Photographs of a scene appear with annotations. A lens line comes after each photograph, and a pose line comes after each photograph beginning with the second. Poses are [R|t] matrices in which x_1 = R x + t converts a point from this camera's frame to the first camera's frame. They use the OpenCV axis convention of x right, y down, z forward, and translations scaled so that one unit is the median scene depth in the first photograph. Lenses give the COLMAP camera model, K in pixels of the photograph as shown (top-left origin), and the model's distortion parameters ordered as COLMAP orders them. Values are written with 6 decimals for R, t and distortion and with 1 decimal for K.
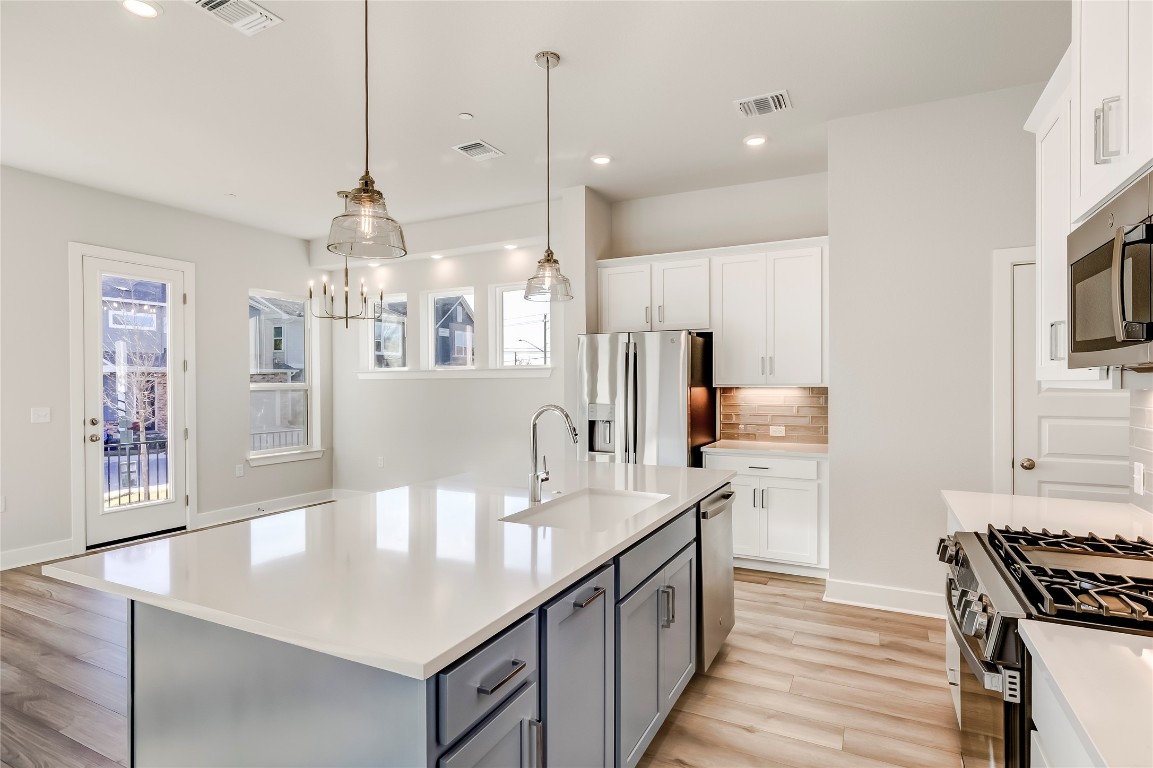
lens RADIAL K [[599.2, 0, 576.5], [0, 599.2, 384.0], [0, 0, 1]] dist [0.003457, 0.000260]
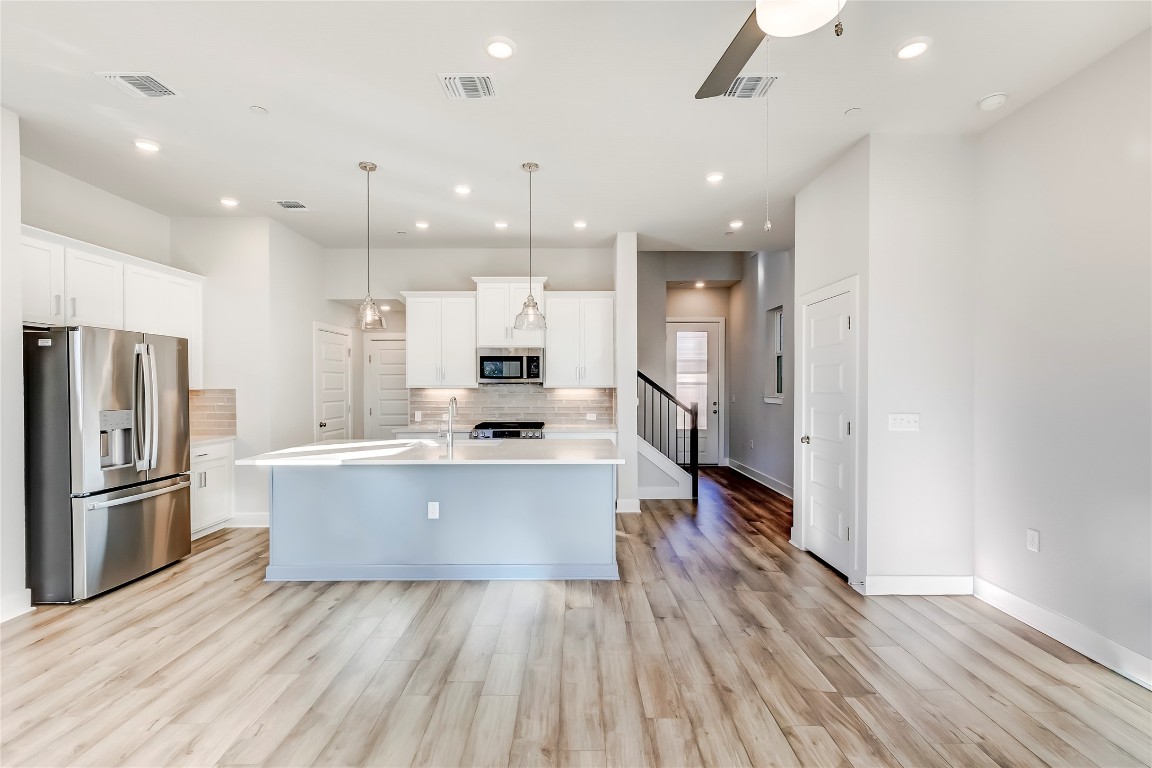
lens RADIAL K [[525.2, 0, 579.2], [0, 525.2, 386.7], [0, 0, 1]] dist [-0.001230, -0.000533]
pose [[-0.455025, -0.000693, 0.890478, -1.038564], [0.005347, 0.999980, 0.003511, -0.001697], [-0.890462, 0.006359, -0.455012, 0.817163]]
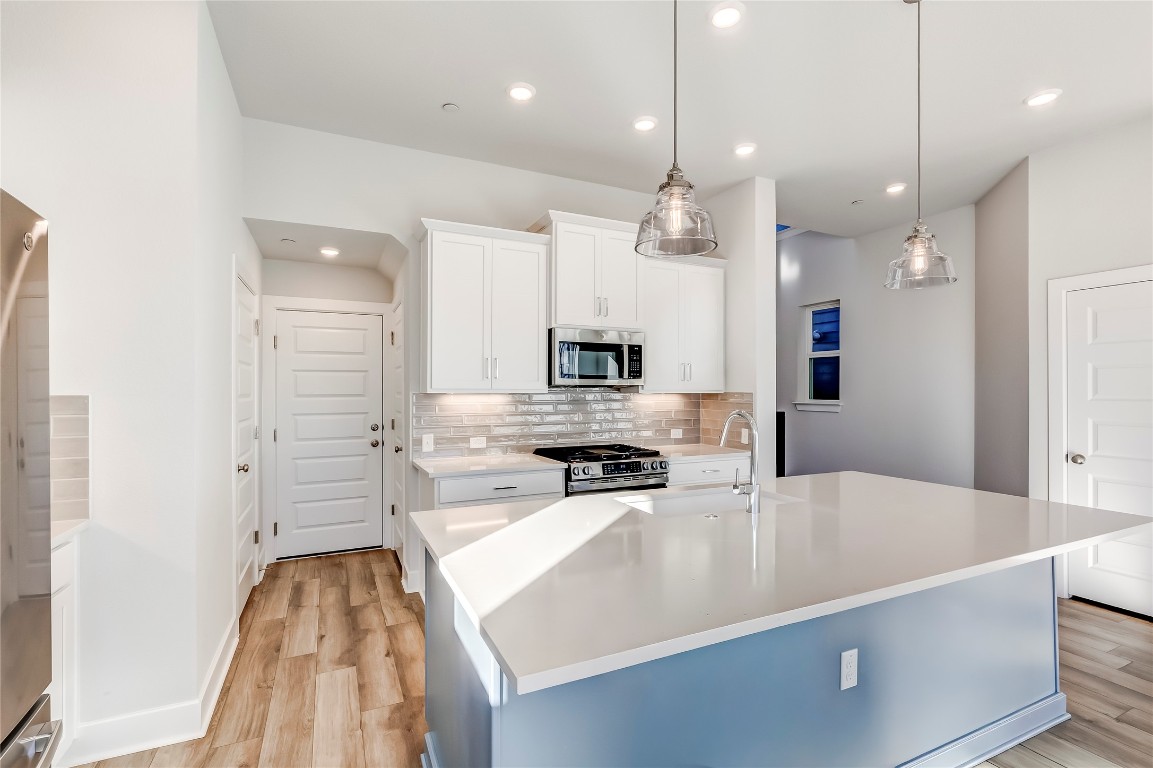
lens RADIAL K [[521.7, 0, 575.8], [0, 521.7, 386.7], [0, 0, 1]] dist [-0.005890, -0.000361]
pose [[-0.790423, 0.004957, 0.612542, -0.206148], [0.001625, 0.999981, -0.005995, -0.000499], [-0.612560, -0.003744, -0.790415, 1.070297]]
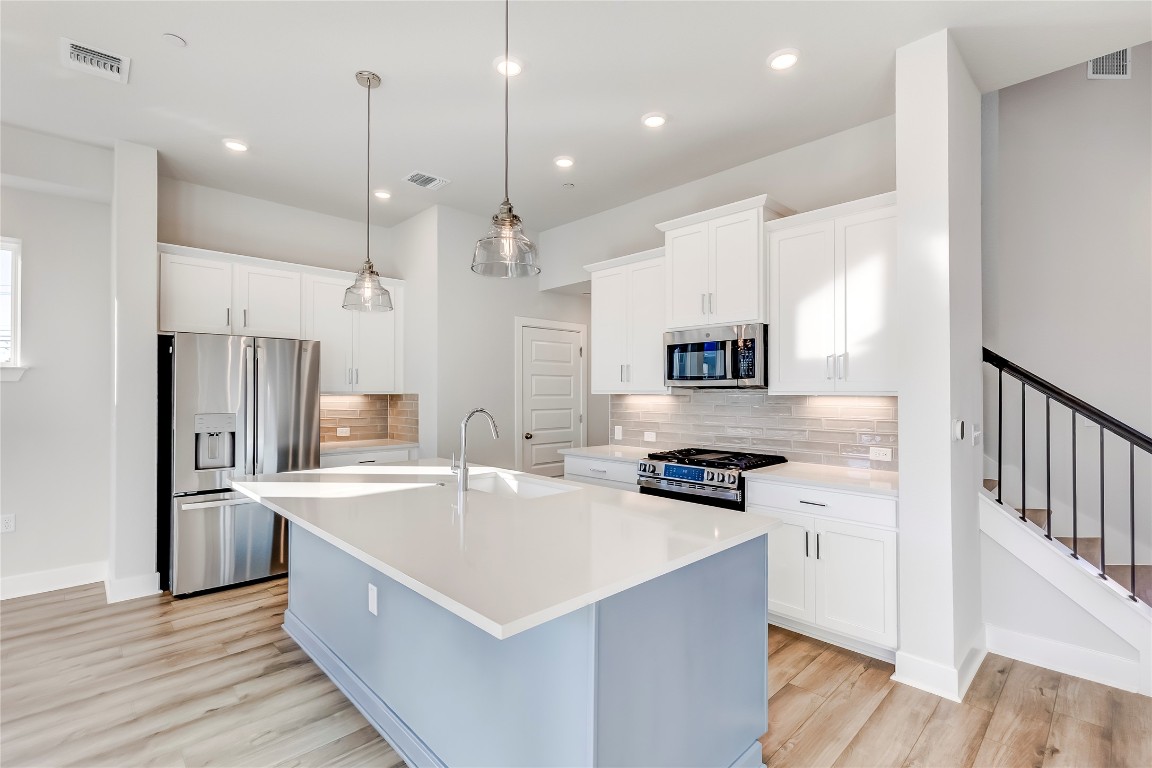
lens RADIAL K [[525.2, 0, 579.2], [0, 525.2, 386.7], [0, 0, 1]] dist [-0.001230, -0.000533]
pose [[0.329334, 0.011926, 0.944138, -0.563897], [-0.000276, 0.999921, -0.012534, 0.002471], [-0.944213, 0.003867, 0.329312, 0.258550]]
